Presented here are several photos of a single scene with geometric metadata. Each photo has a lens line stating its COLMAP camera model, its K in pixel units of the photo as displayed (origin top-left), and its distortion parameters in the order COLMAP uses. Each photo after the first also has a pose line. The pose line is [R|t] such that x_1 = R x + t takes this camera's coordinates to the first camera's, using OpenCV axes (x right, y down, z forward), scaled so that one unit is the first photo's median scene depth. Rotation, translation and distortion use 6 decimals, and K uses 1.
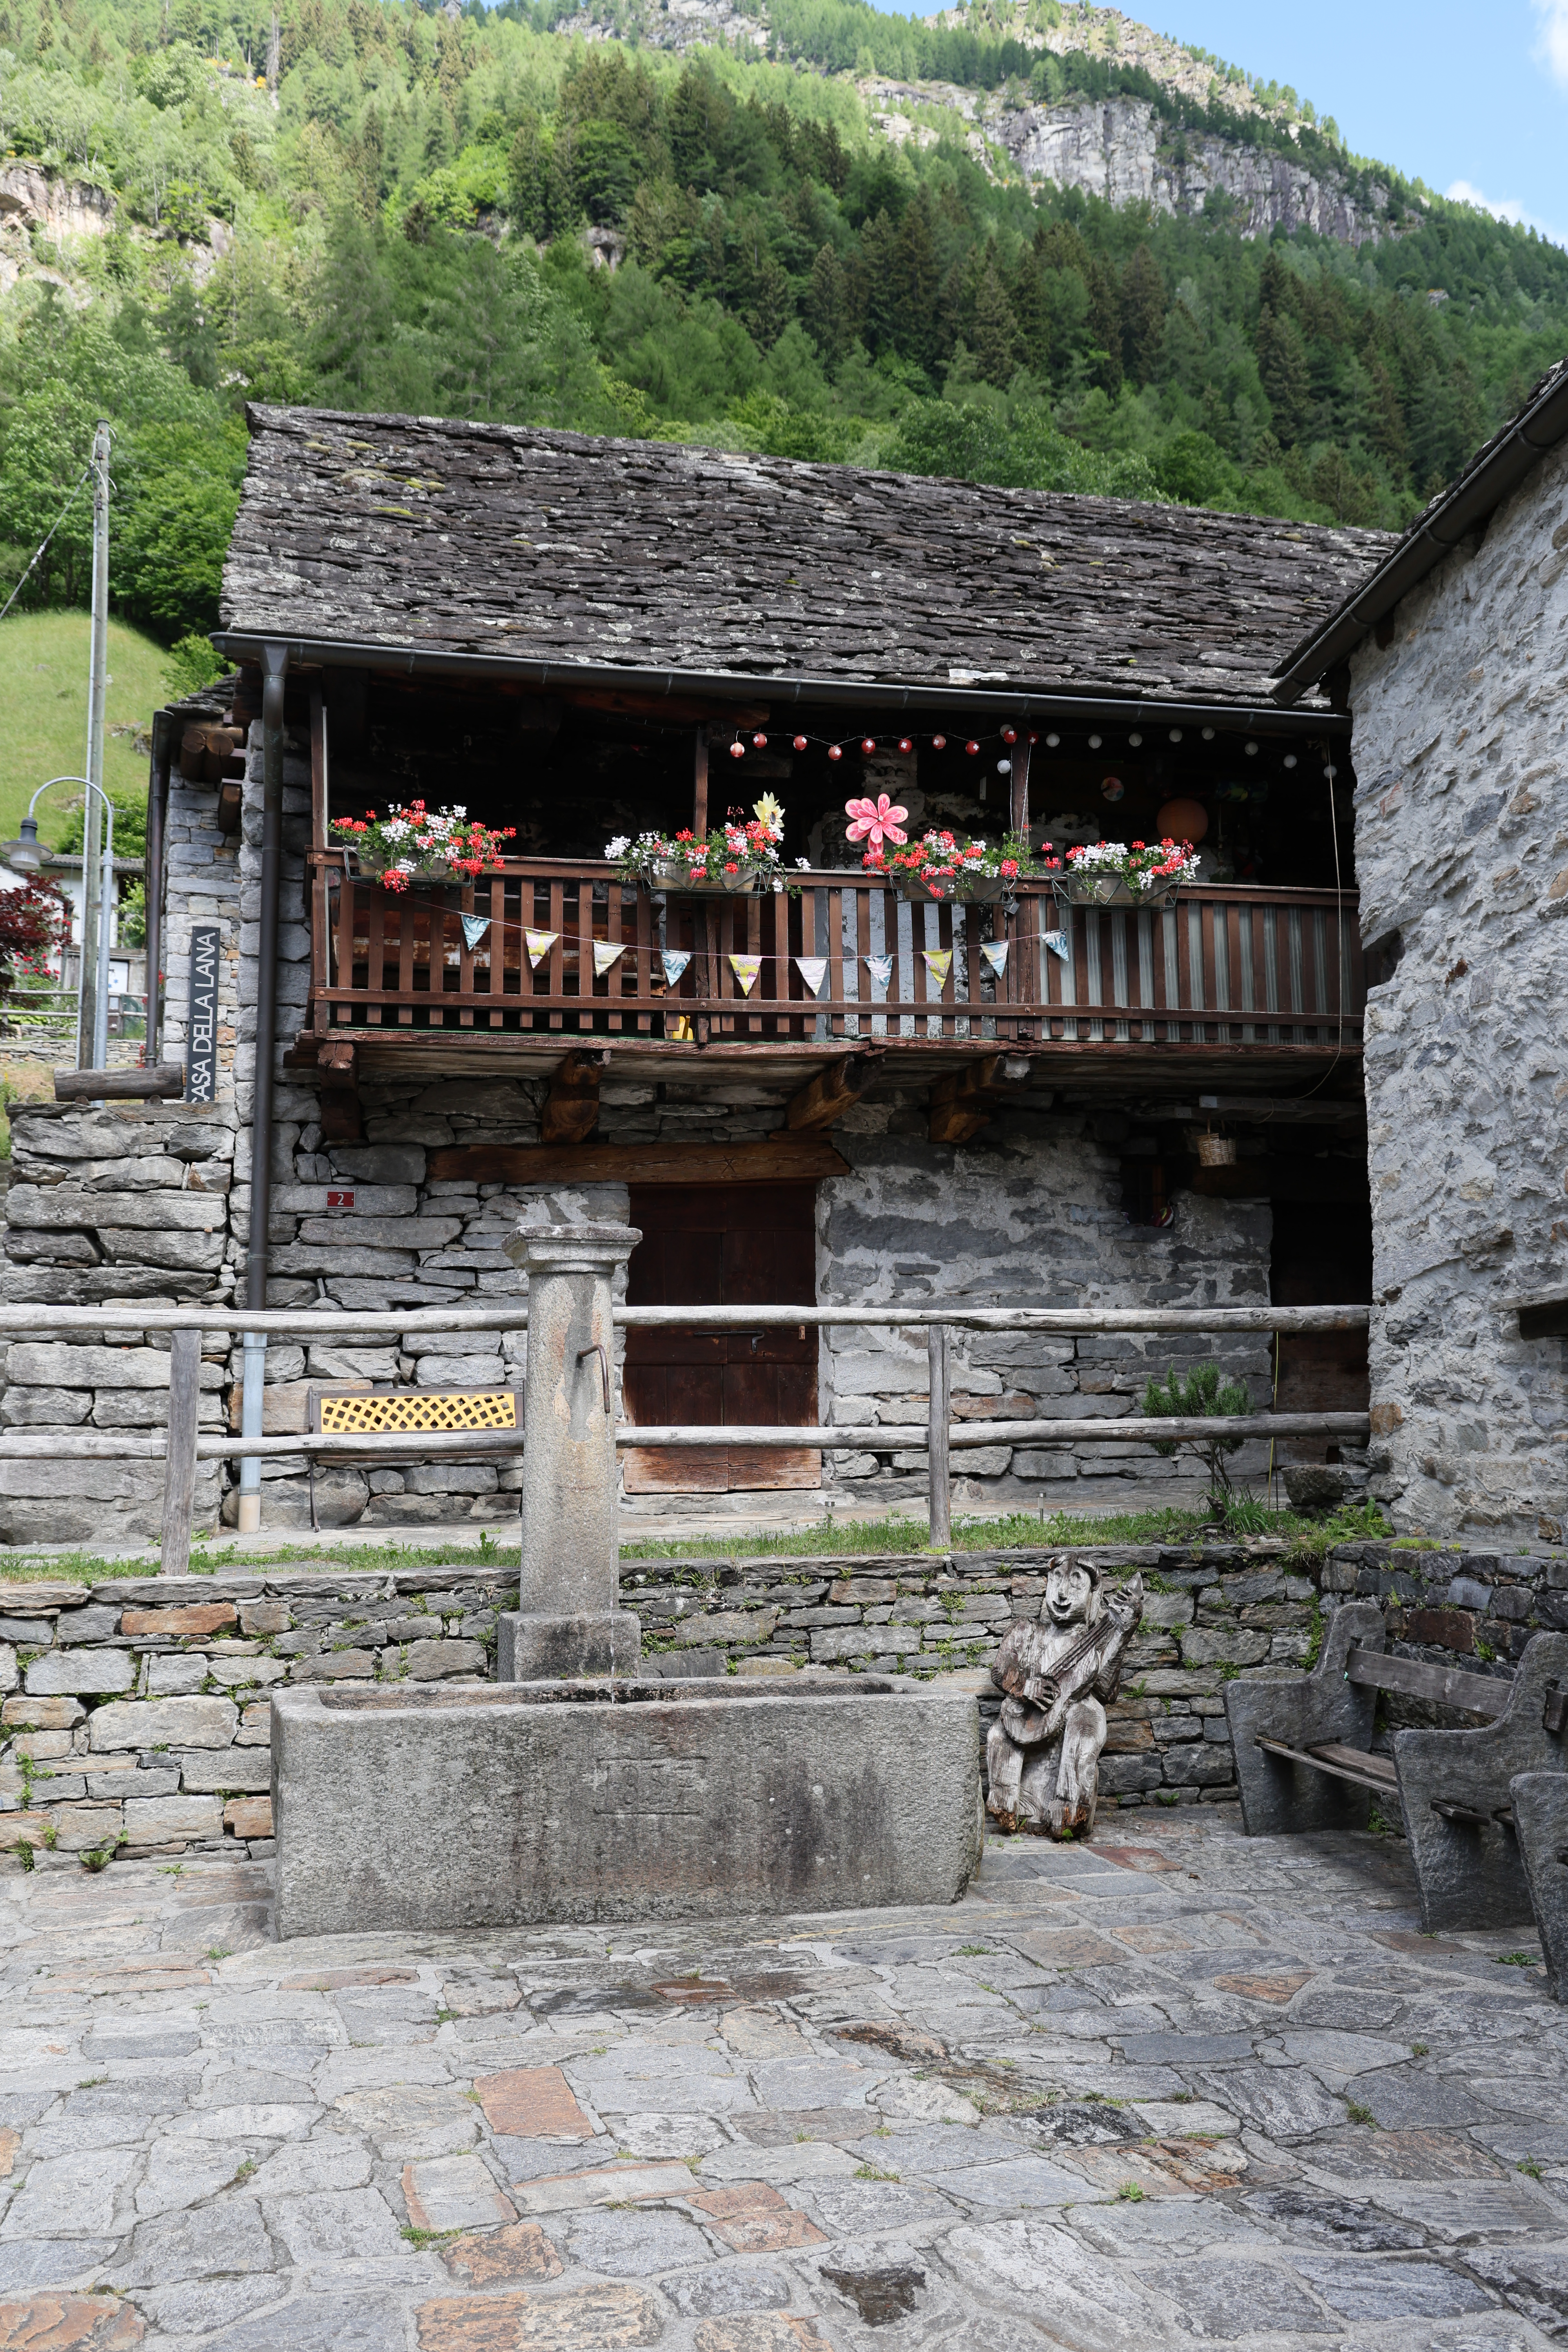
lens RADIAL K [[2102.3, 0, 787.1], [0, 2102.3, 1192.9], [0, 0, 1]] dist [-0.002330, 0.018818]
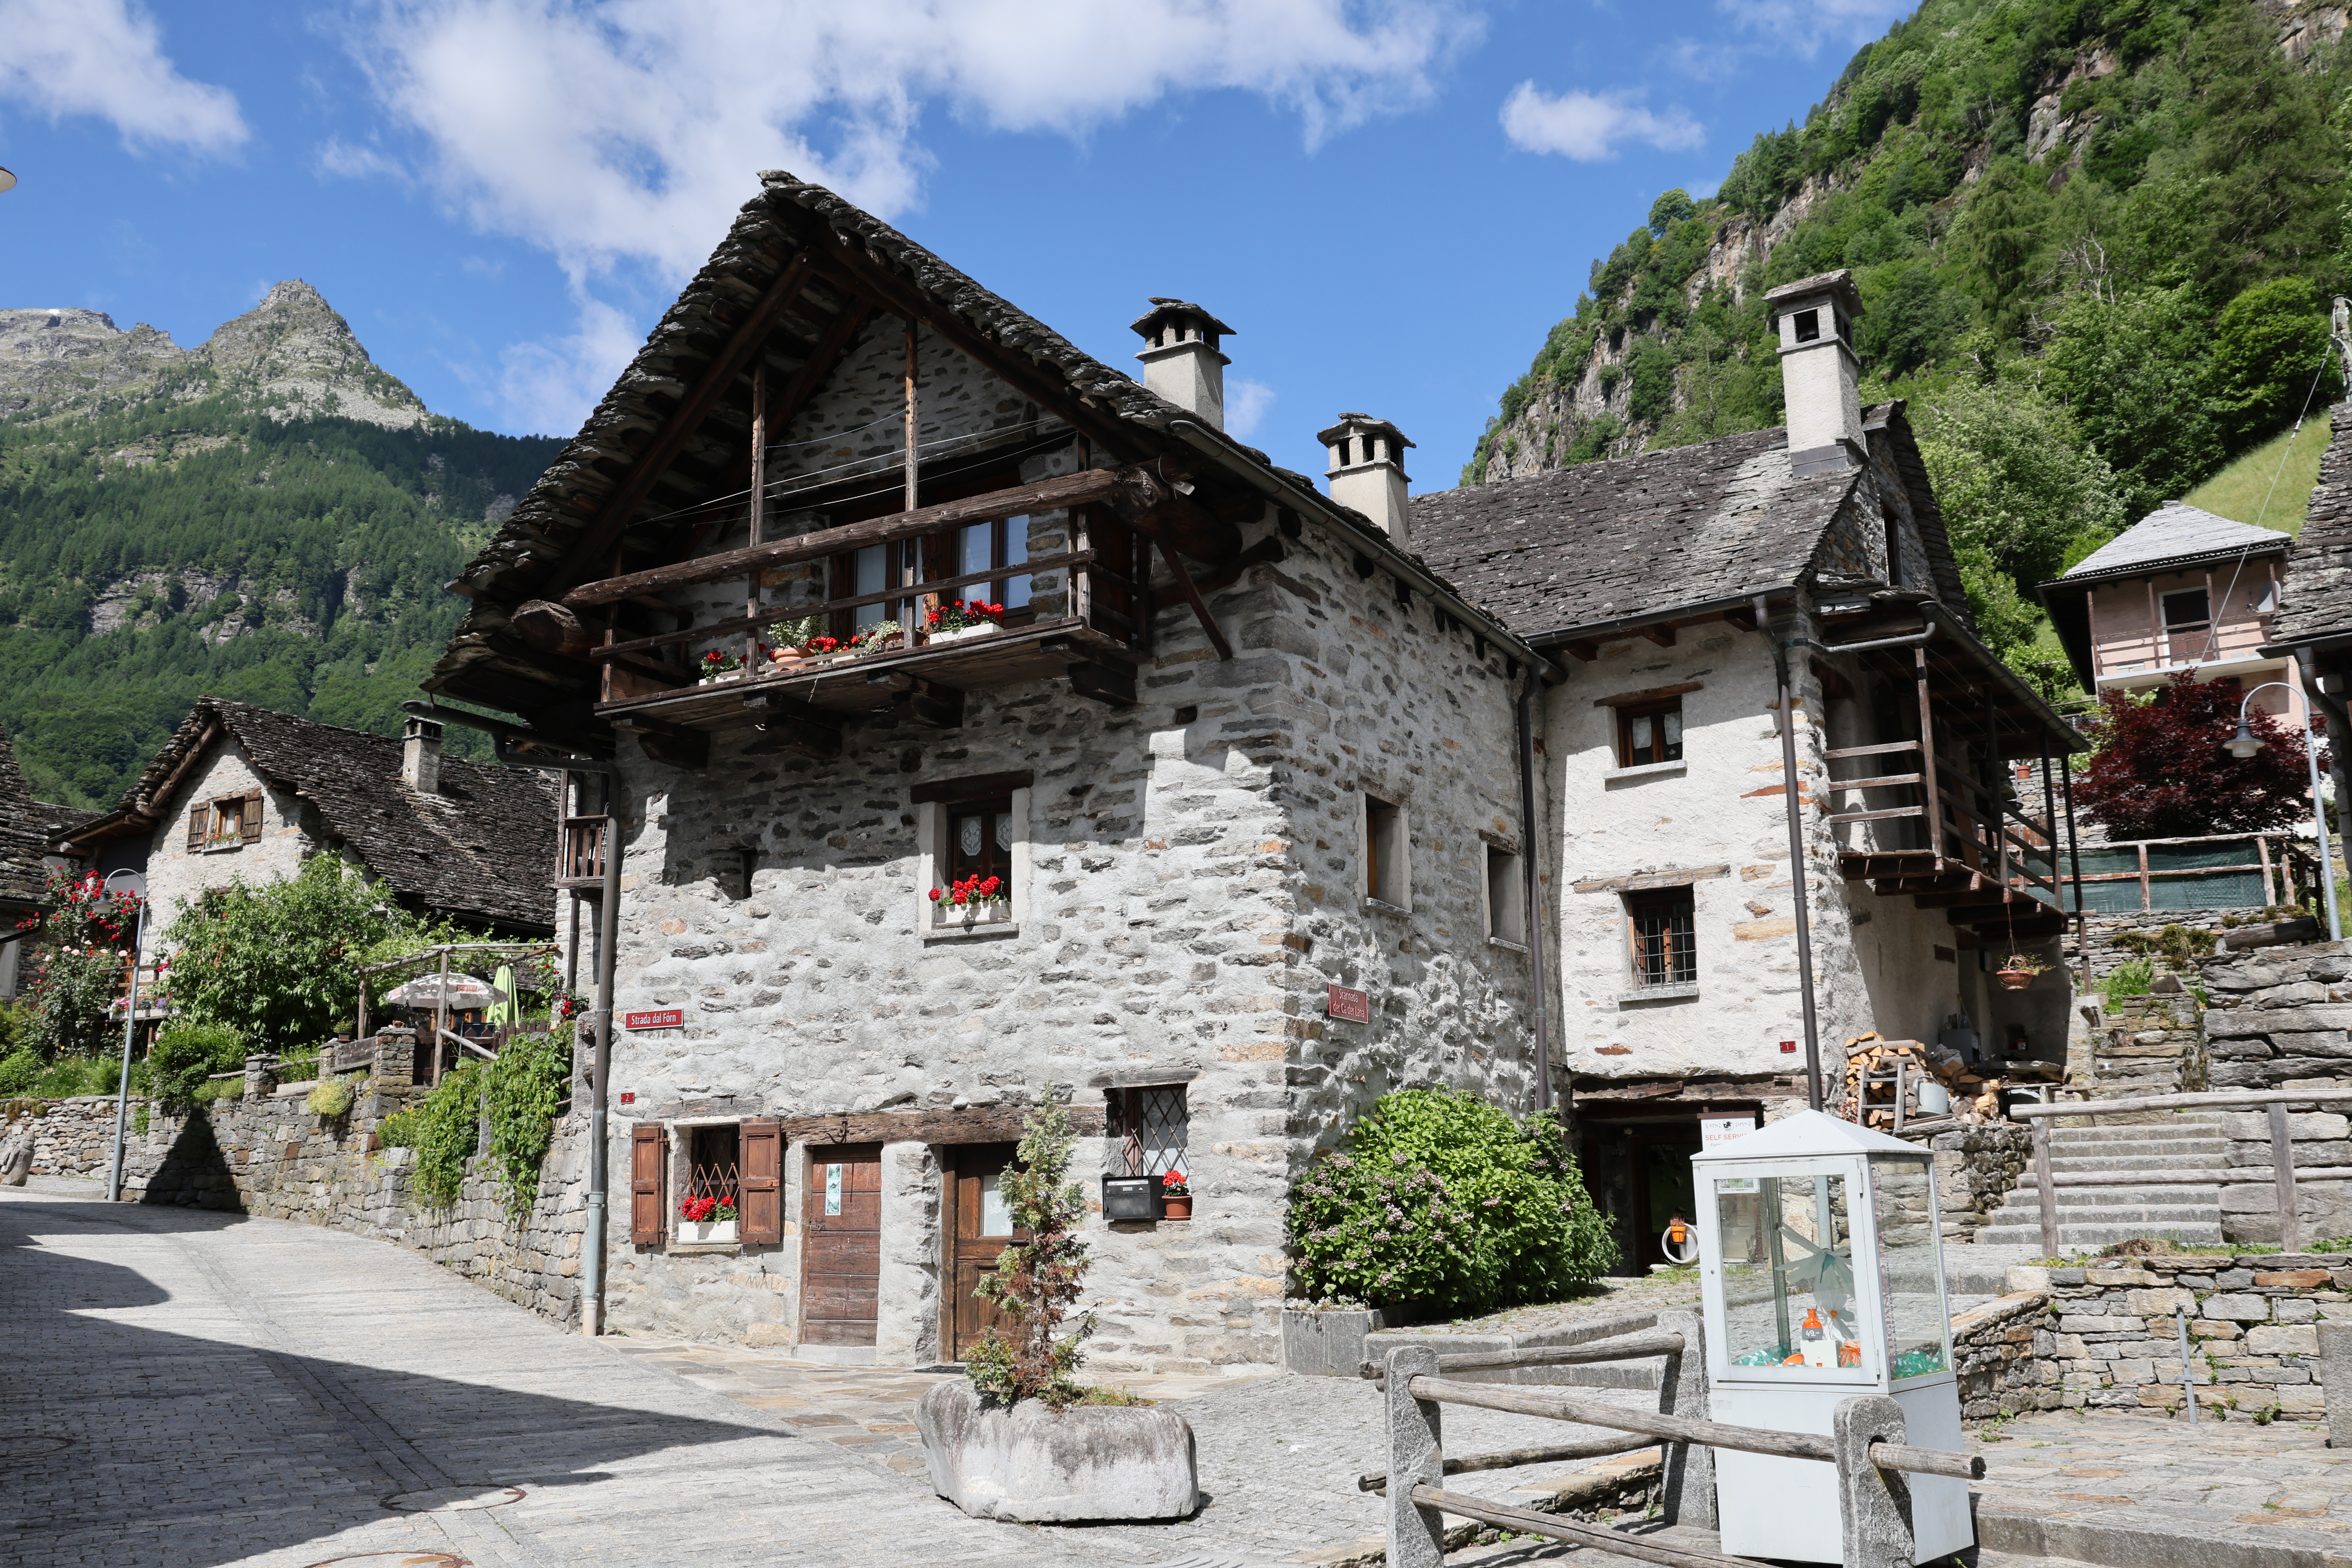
lens RADIAL K [[2147.3, 0, 1166.7], [0, 2147.3, 790.0], [0, 0, 1]] dist [0.056979, 0.000000]
pose [[0.595379, -0.169473, -0.785368, 0.453209], [0.111058, 0.985476, -0.128462, -0.041923], [0.795732, -0.010738, 0.605553, -0.568205]]
